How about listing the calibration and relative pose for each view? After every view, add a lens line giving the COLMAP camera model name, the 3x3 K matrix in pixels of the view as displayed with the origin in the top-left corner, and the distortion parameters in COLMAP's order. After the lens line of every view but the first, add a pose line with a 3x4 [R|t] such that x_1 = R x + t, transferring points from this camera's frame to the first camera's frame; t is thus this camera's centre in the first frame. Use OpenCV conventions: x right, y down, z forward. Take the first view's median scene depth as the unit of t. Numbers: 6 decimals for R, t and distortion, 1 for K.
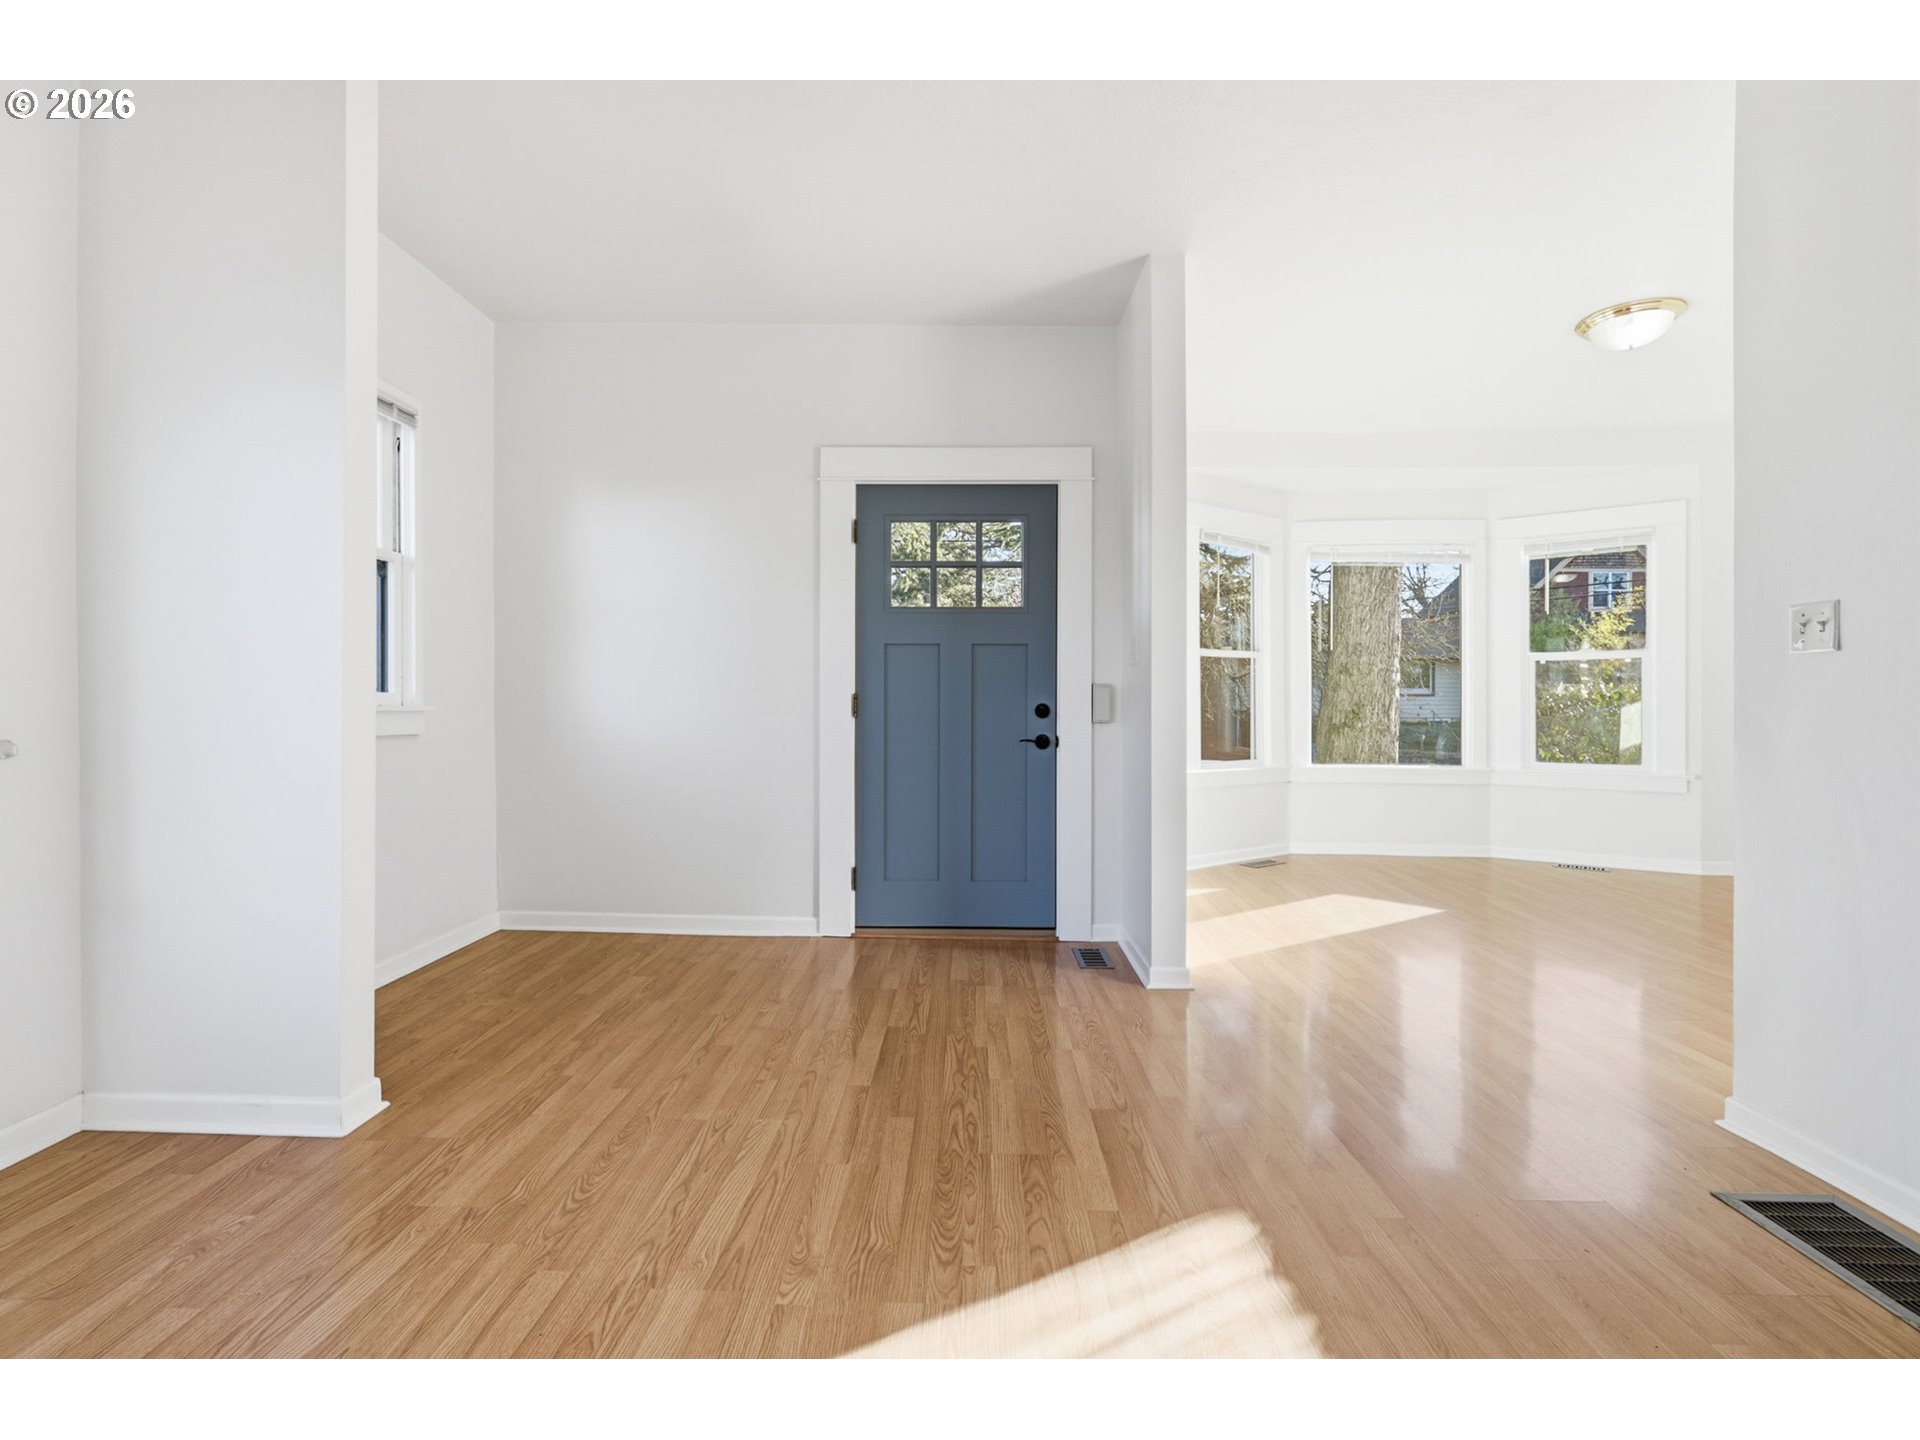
lens RADIAL K [[884.3, 0, 951.4], [0, 884.3, 705.6], [0, 0, 1]] dist [-0.004673, -0.000402]
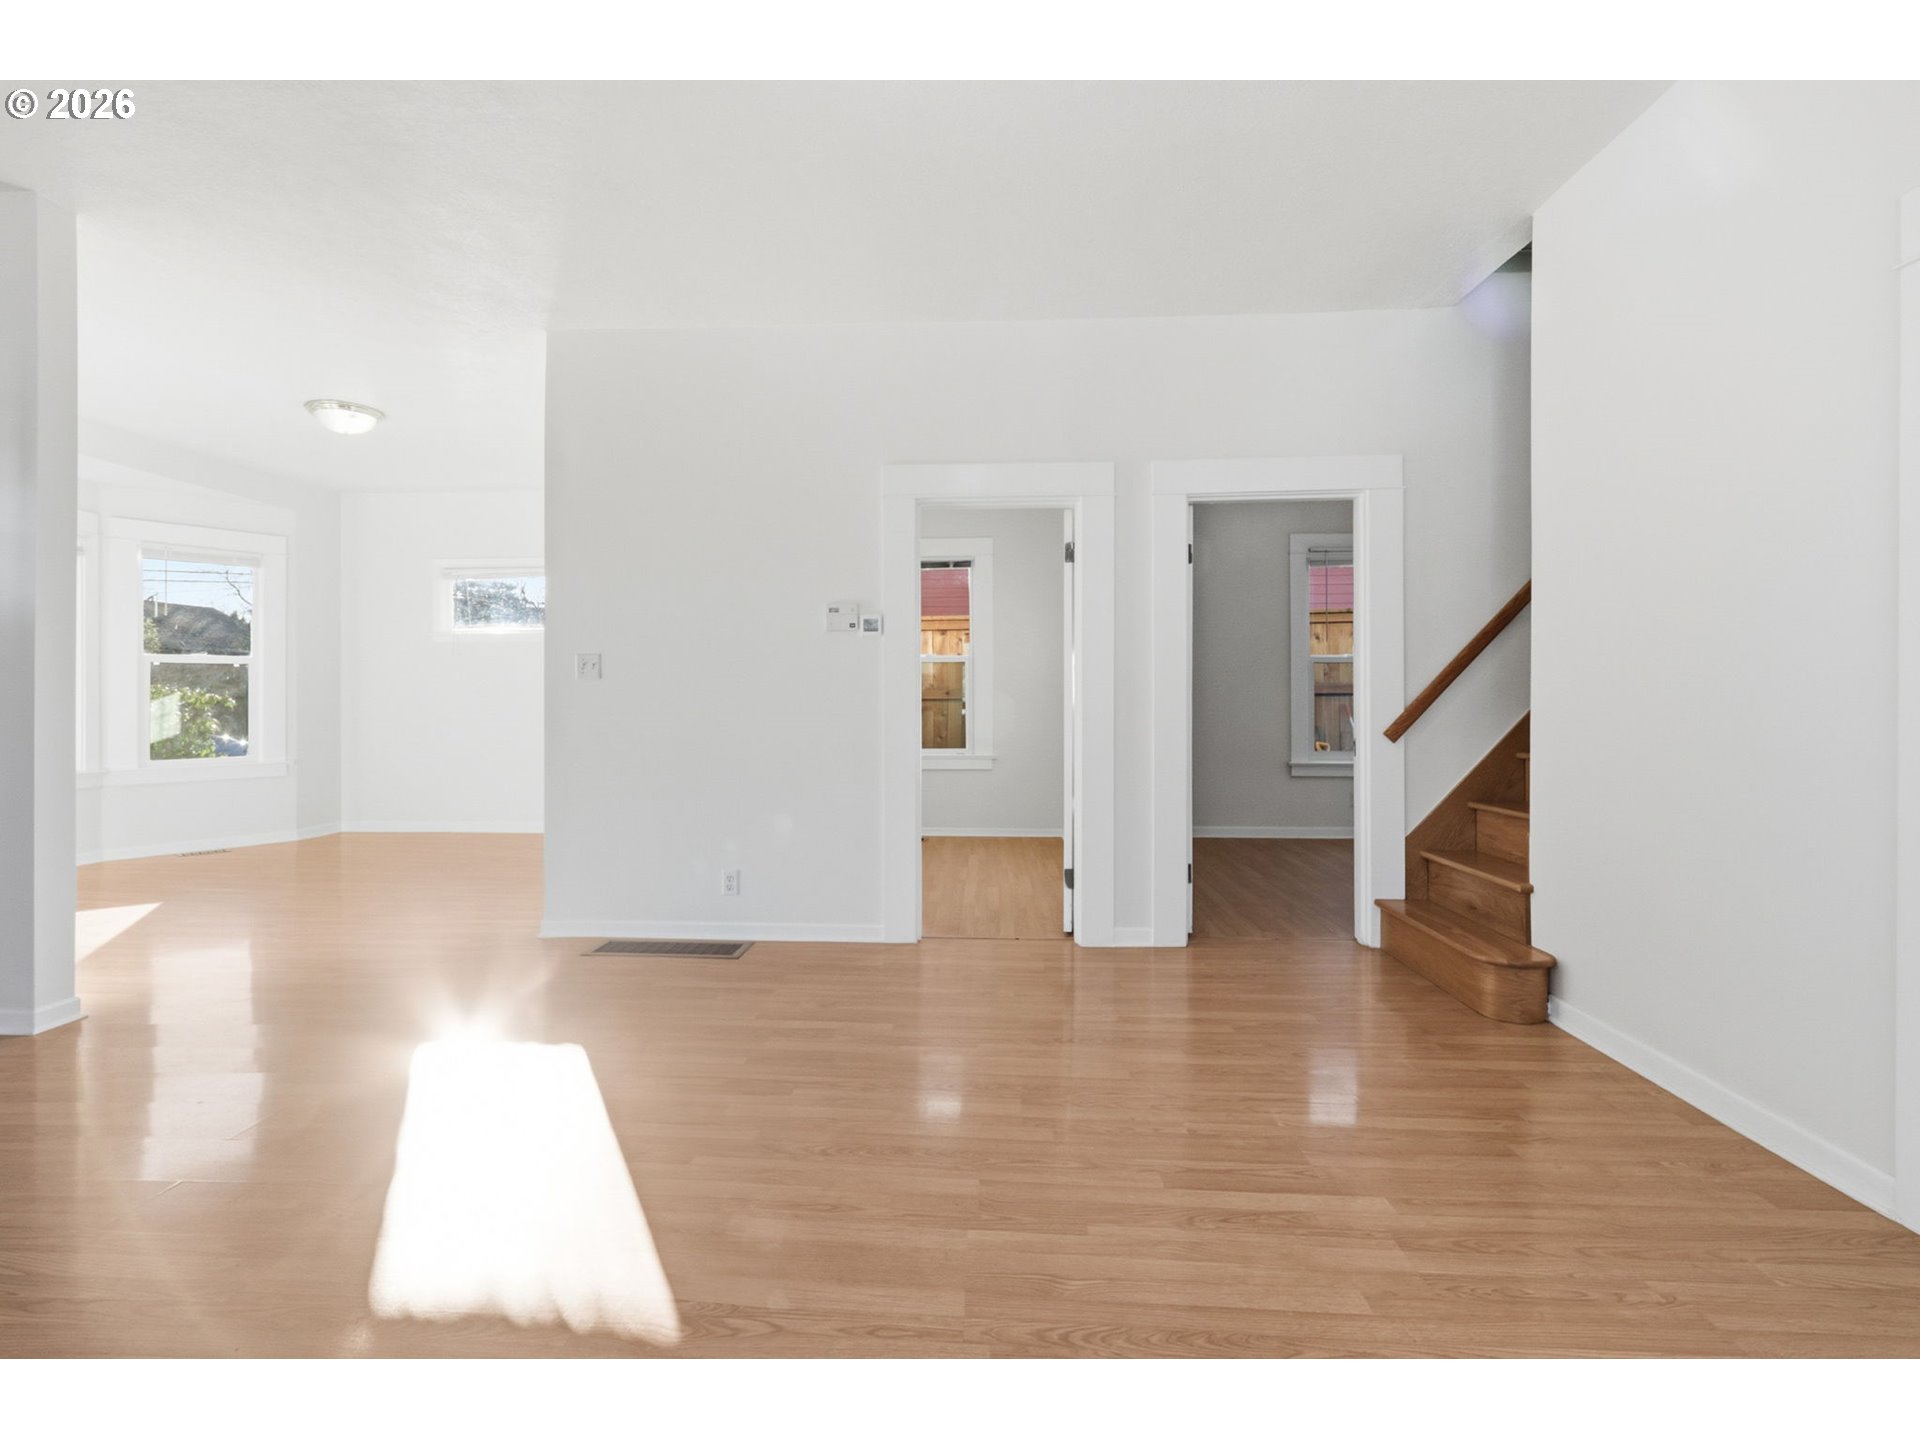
lens RADIAL K [[884.3, 0, 936.1], [0, 884.3, 702.4], [0, 0, 1]] dist [-0.004673, -0.000402]
pose [[0.039889, -0.003536, 0.999198, -0.502447], [0.004276, 0.999985, 0.003368, -0.004597], [-0.999195, 0.004139, 0.039904, 0.061486]]
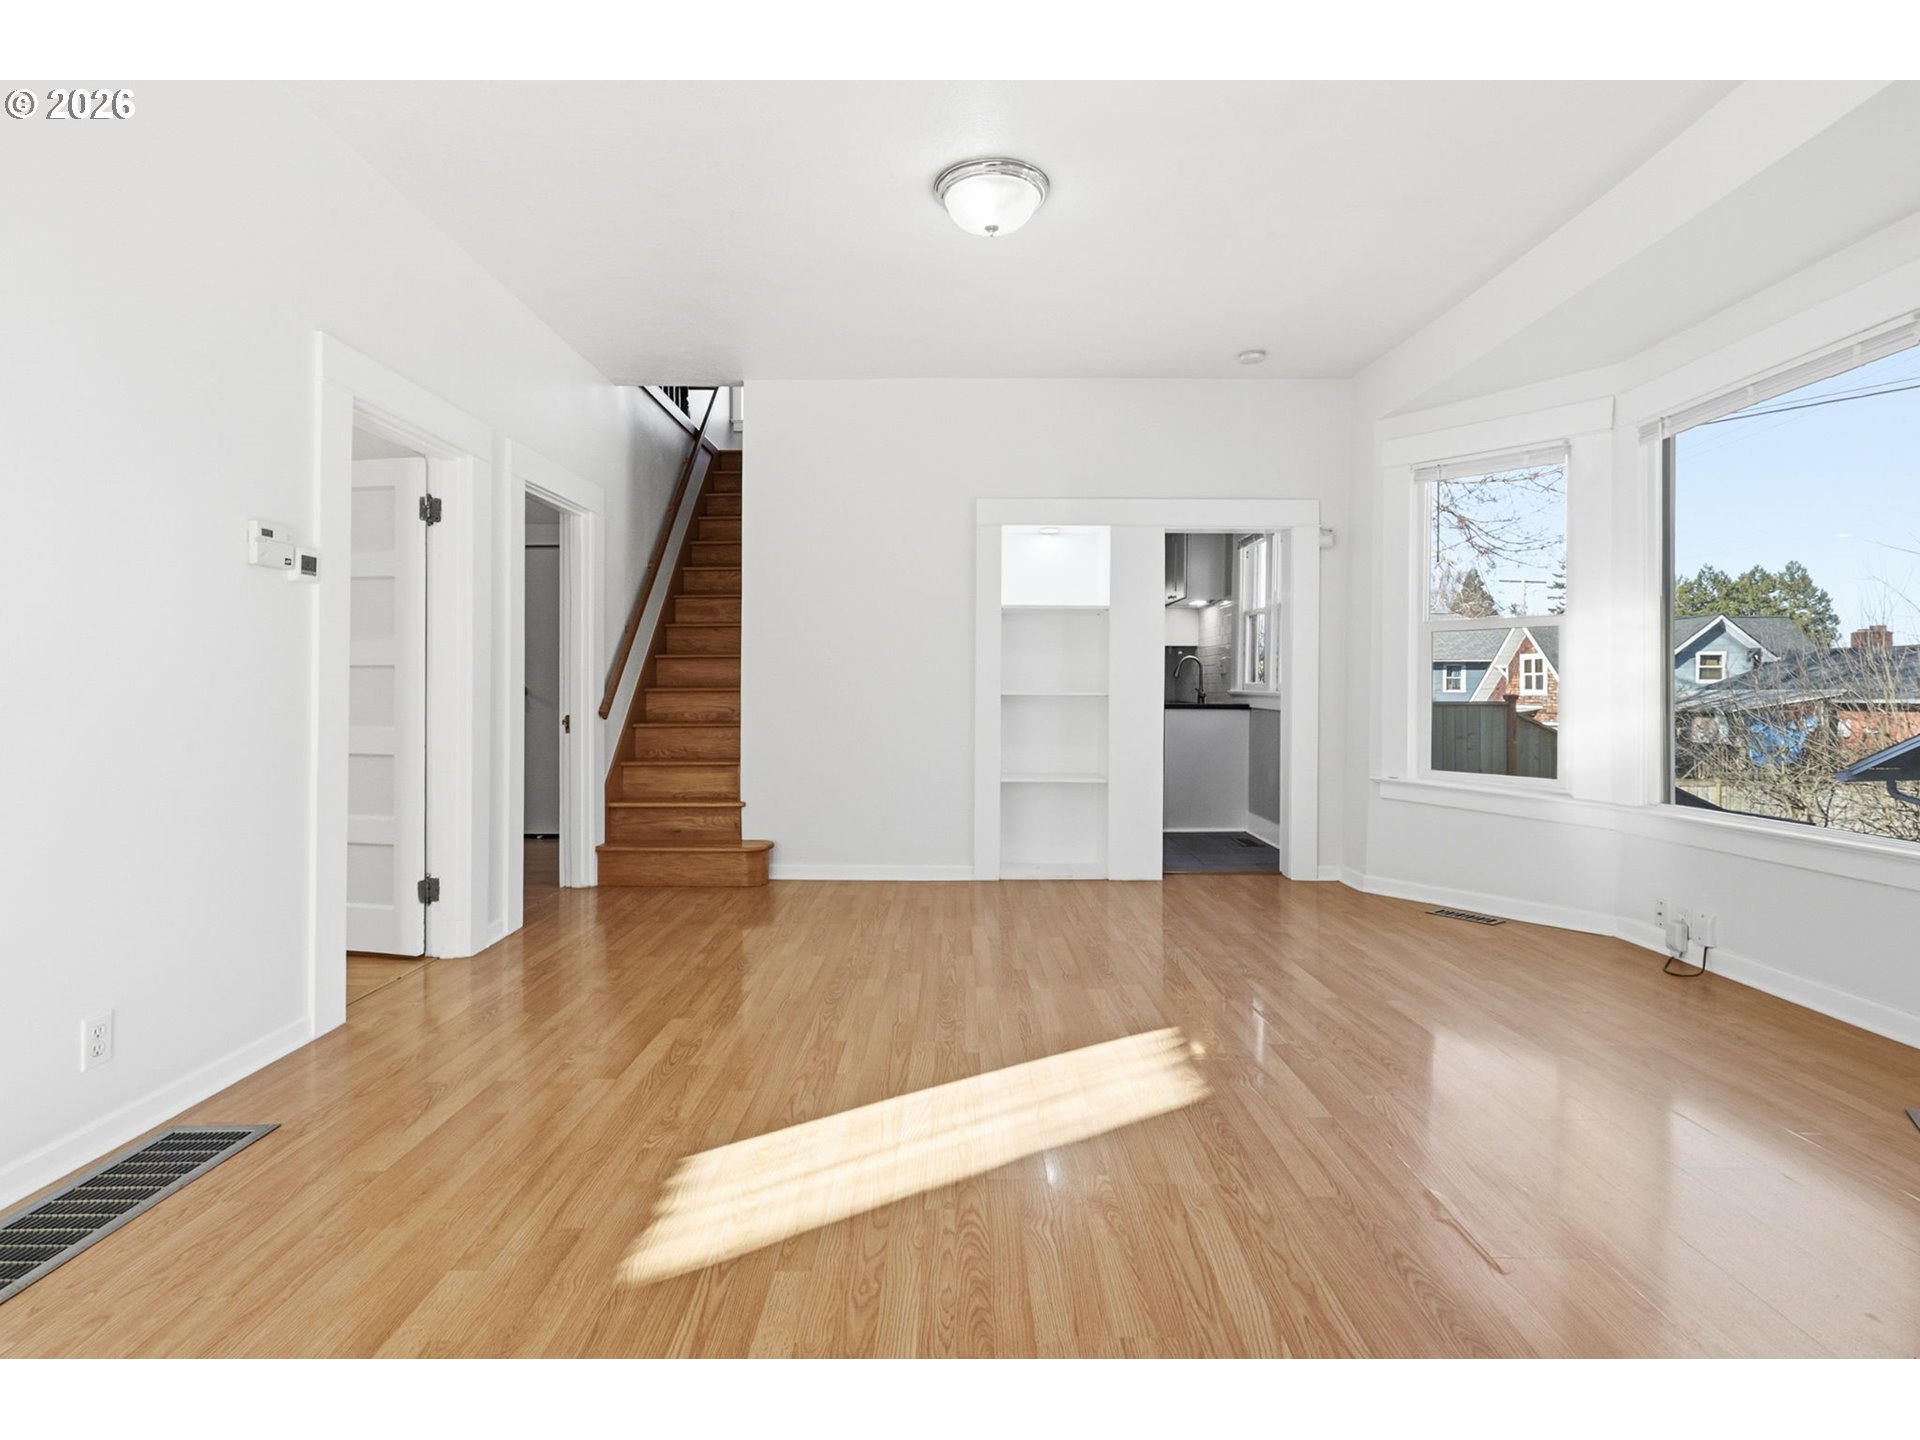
lens RADIAL K [[917.6, 0, 943.4], [0, 917.6, 702.1], [0, 0, 1]] dist [-0.001281, 0.000046]
pose [[-0.999956, -0.003077, -0.008891, 0.015759], [-0.003202, 0.999896, 0.014089, 0.001859], [0.008847, 0.014117, -0.999861, 0.849859]]
